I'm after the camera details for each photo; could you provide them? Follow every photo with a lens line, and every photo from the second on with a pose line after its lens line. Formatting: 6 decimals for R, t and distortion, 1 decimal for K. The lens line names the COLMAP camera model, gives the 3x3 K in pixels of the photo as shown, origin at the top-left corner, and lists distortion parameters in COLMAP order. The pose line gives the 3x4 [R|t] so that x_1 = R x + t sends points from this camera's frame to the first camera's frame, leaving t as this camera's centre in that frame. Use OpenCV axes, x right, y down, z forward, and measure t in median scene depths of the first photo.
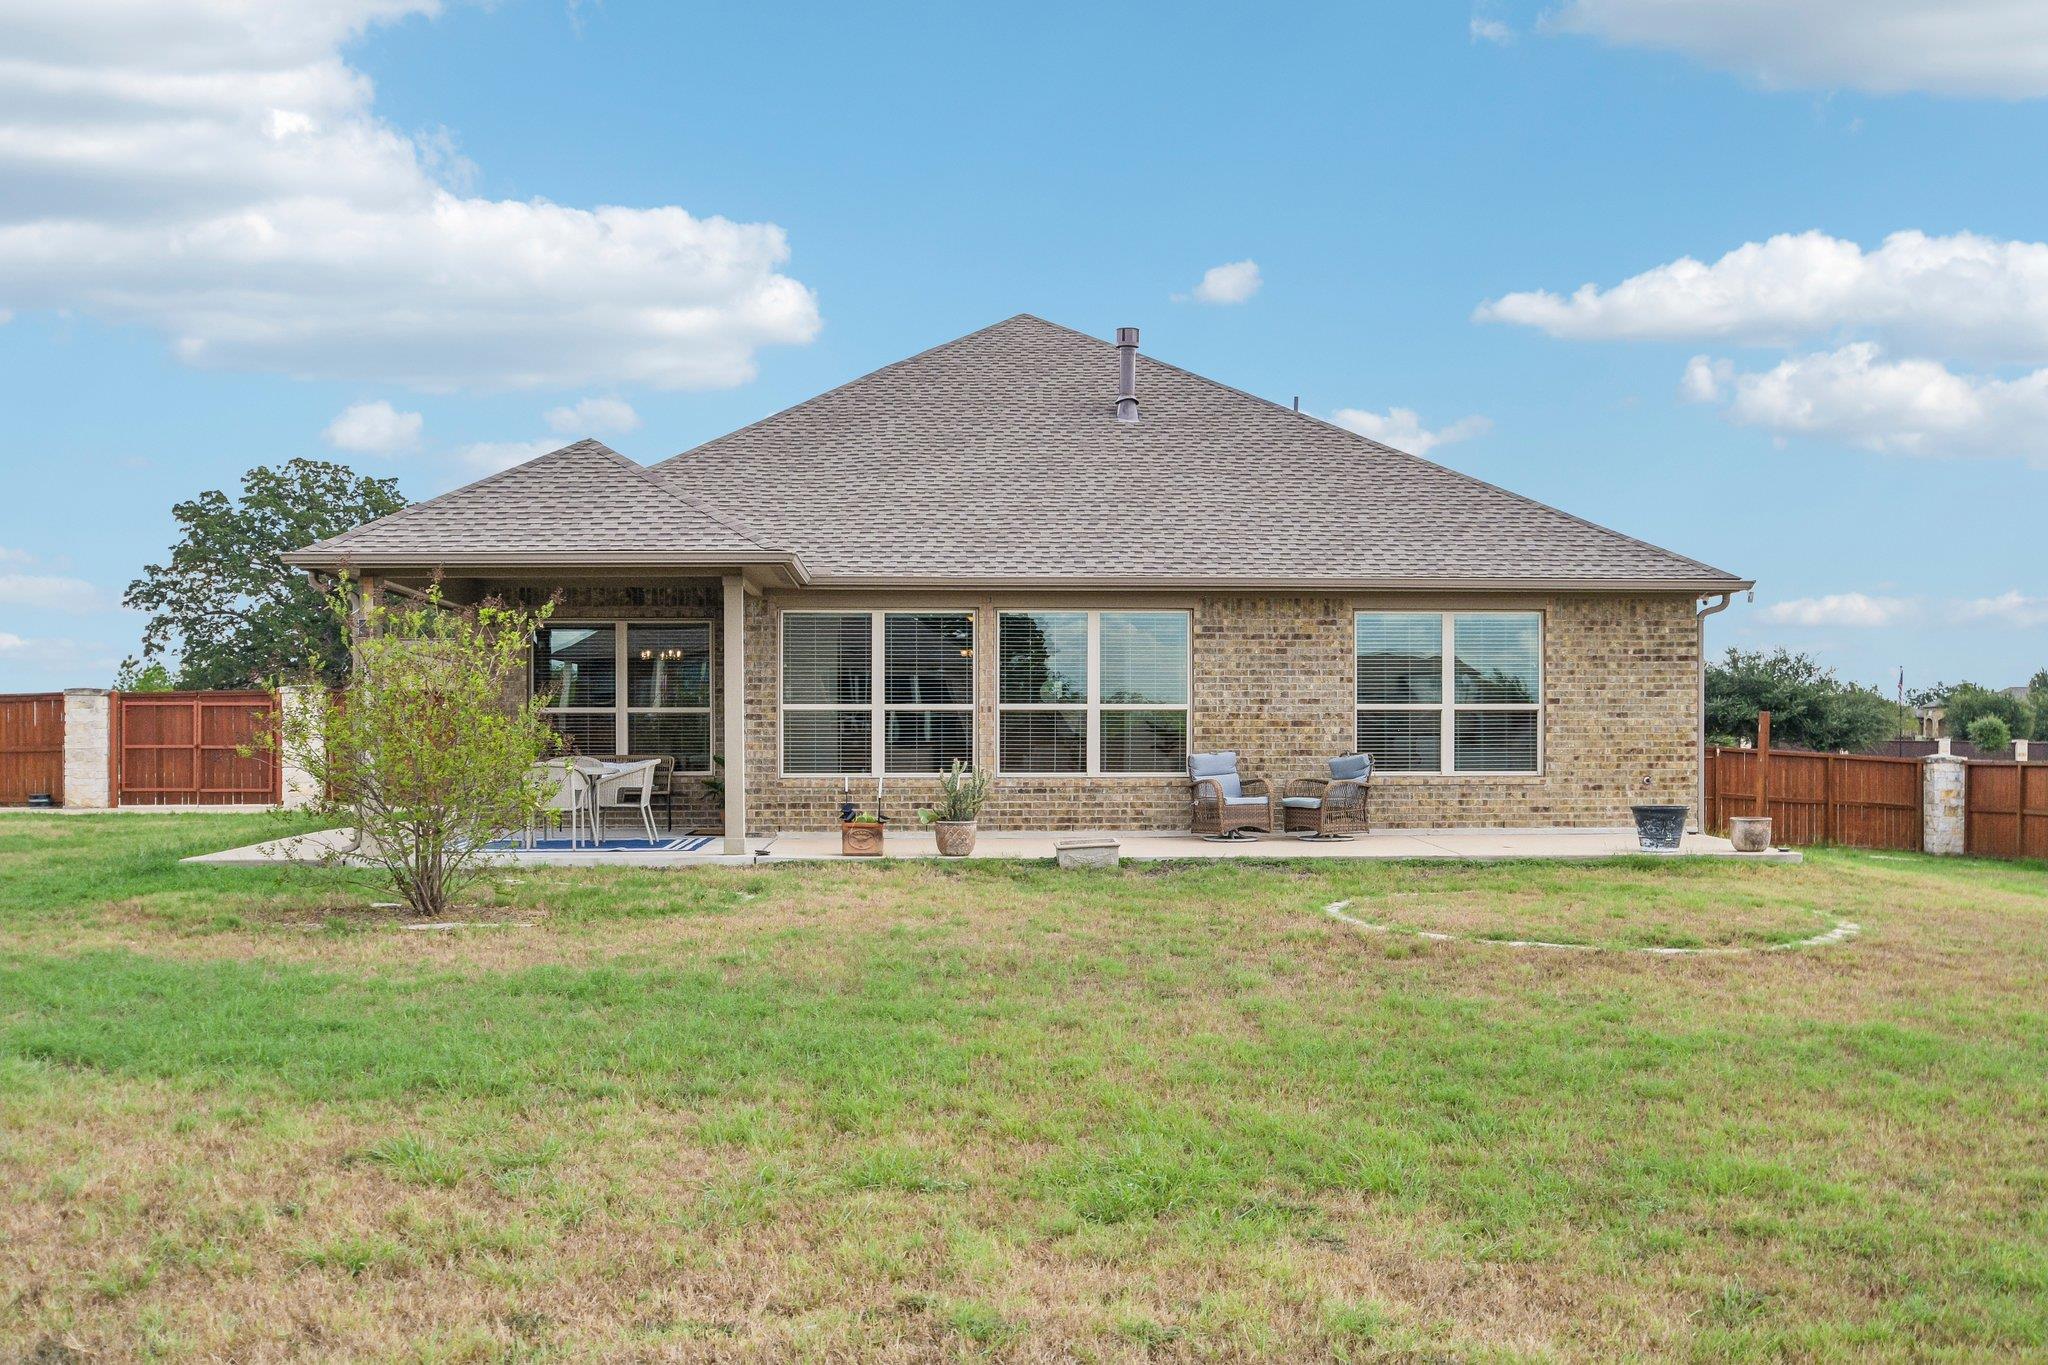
lens RADIAL K [[2136.4, 0, 1023.0], [0, 2136.4, 681.8], [0, 0, 1]] dist [-0.027276, 0.000000]
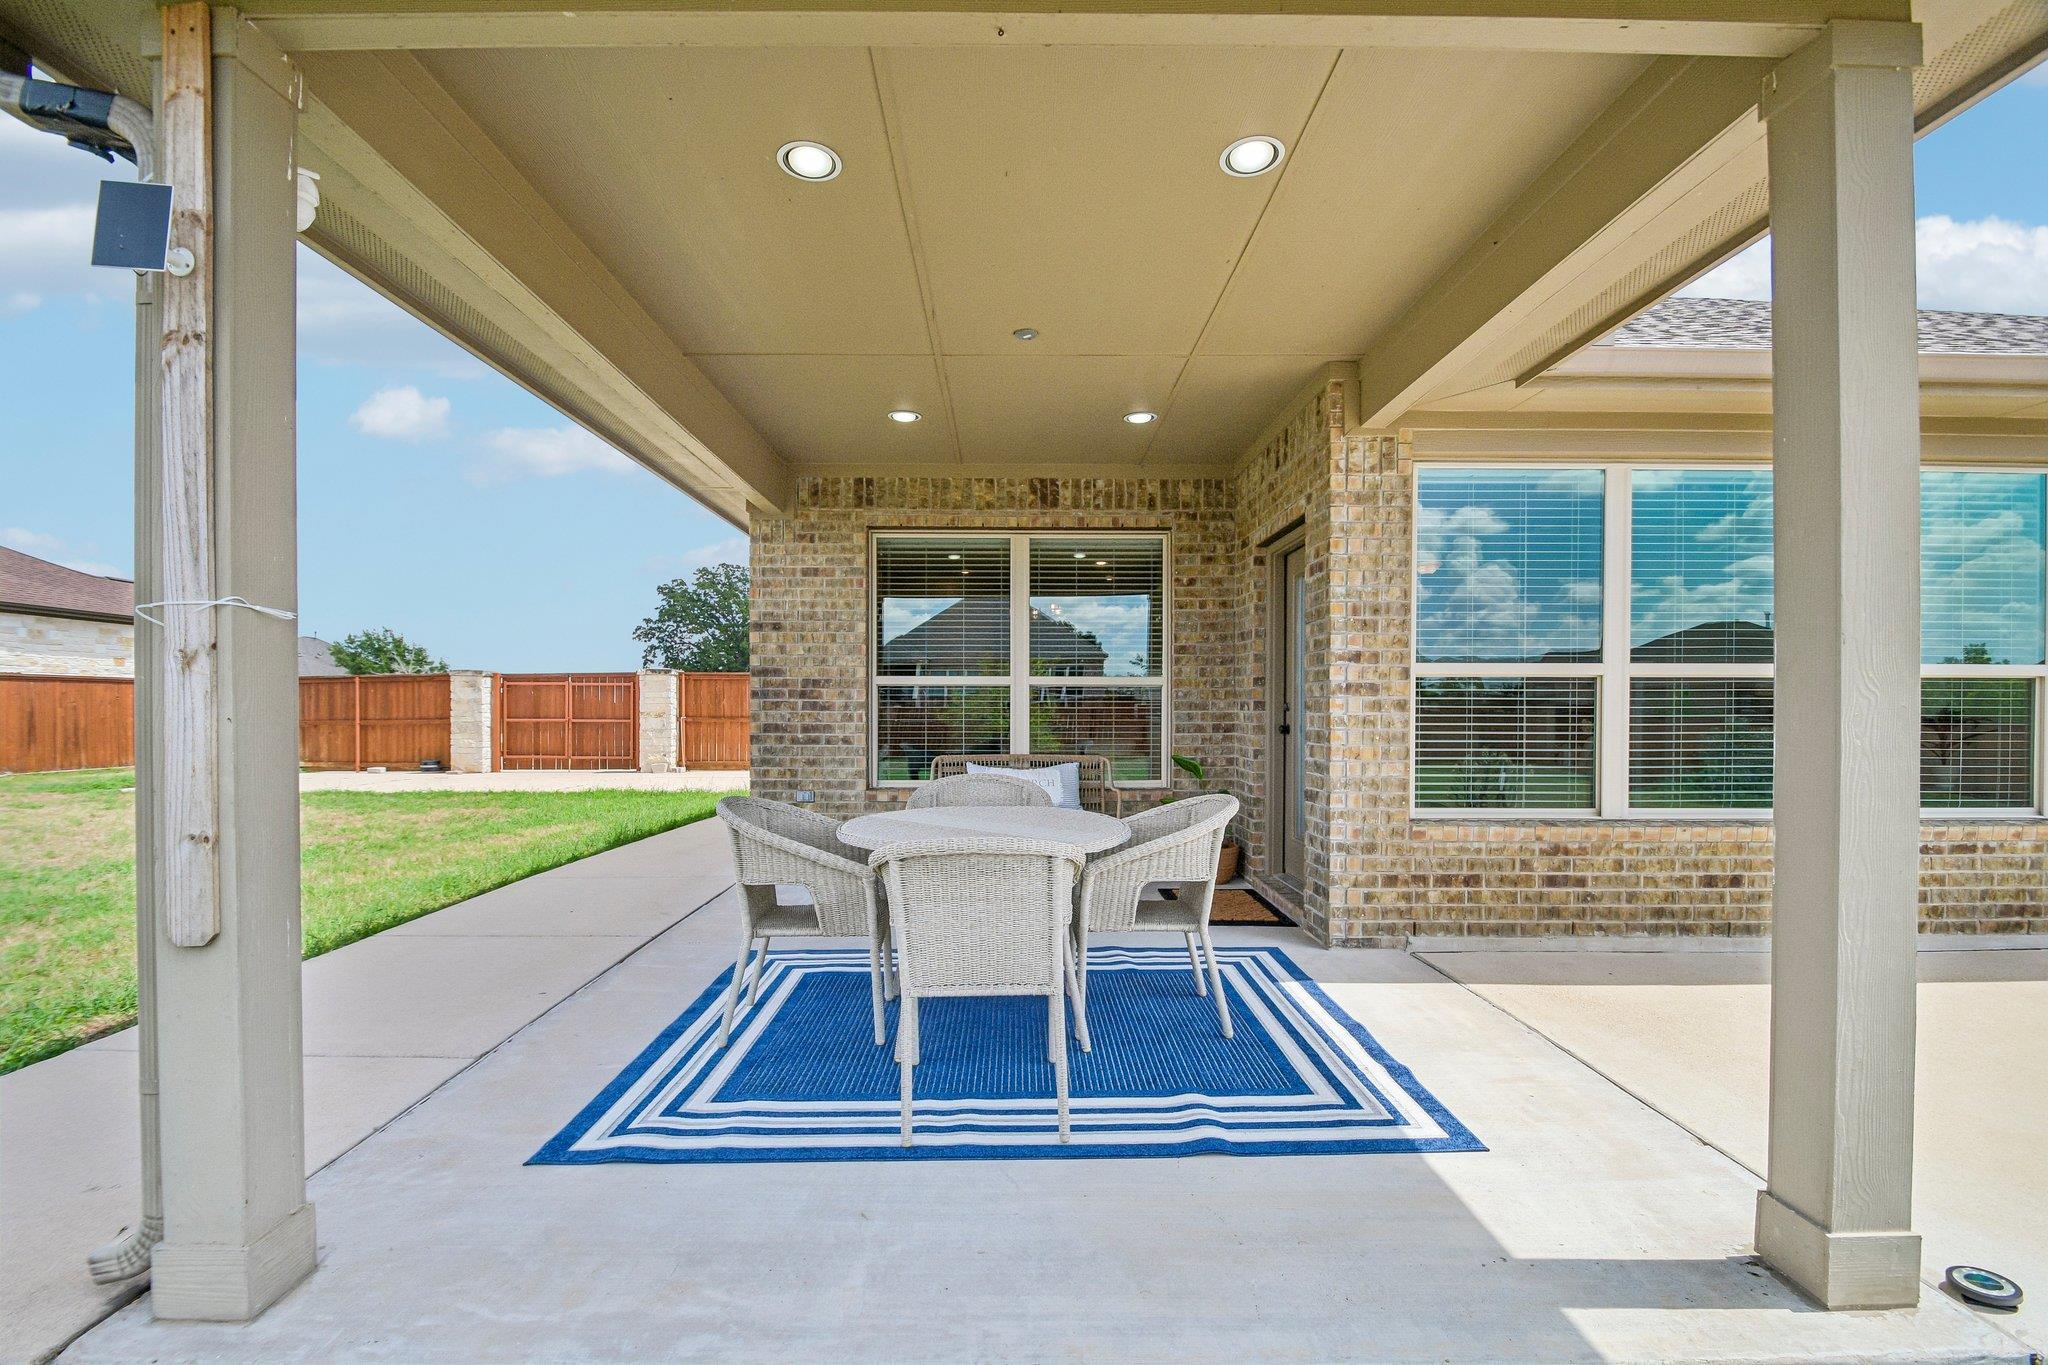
lens RADIAL K [[884.3, 0, 1026.8], [0, 884.3, 681.7], [0, 0, 1]] dist [0.000801, 0.000143]
pose [[0.999812, 0.002188, -0.019256, -0.192917], [-0.002228, 0.999995, -0.002077, 0.015018], [0.019251, 0.002119, 0.999812, 0.794994]]
